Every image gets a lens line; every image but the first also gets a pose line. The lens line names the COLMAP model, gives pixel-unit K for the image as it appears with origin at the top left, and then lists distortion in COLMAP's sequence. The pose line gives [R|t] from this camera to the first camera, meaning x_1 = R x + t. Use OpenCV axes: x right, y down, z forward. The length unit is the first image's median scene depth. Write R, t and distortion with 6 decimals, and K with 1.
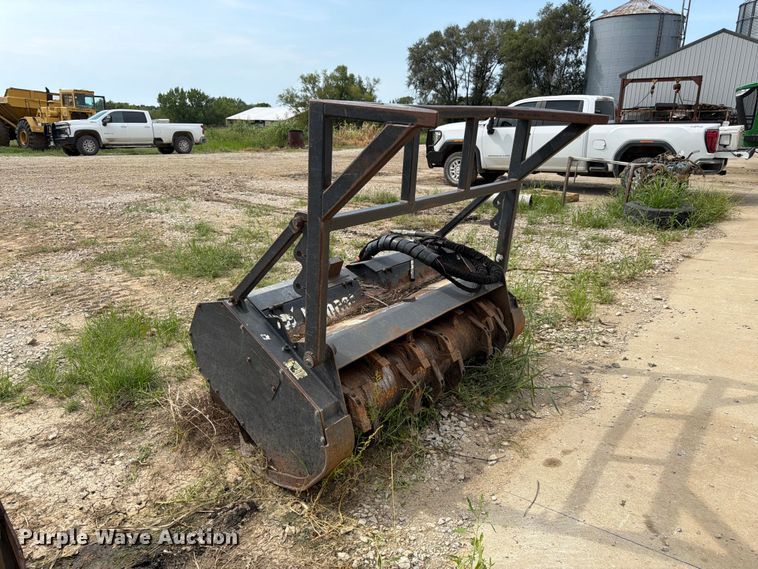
lens RADIAL K [[538.4, 0, 379.0], [0, 538.4, 284.5], [0, 0, 1]] dist [0.061661, -0.082678]
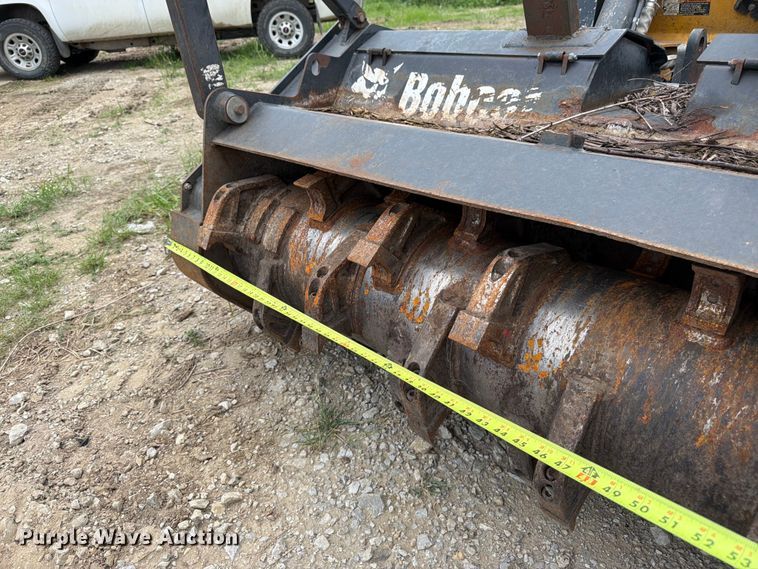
lens RADIAL K [[538.4, 0, 379.0], [0, 538.4, 284.5], [0, 0, 1]] dist [0.061661, -0.082678]
pose [[-0.122791, 0.468097, -0.875105, 0.045410], [-0.240983, 0.841324, 0.483841, -0.003068], [0.962730, 0.270297, 0.009496, 0.118349]]
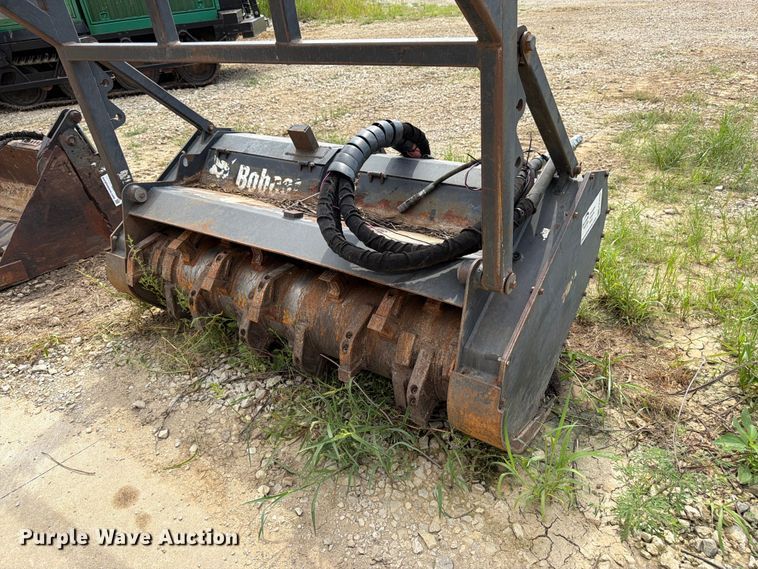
lens RADIAL K [[531.8, 0, 383.0], [0, 531.8, 296.2], [0, 0, 1]] dist [0.118068, -0.171353]
pose [[0.058864, 0.492680, -0.868217, 0.087961], [-0.229932, 0.853032, 0.468474, -0.028341], [0.971425, 0.172054, 0.163496, 0.130131]]
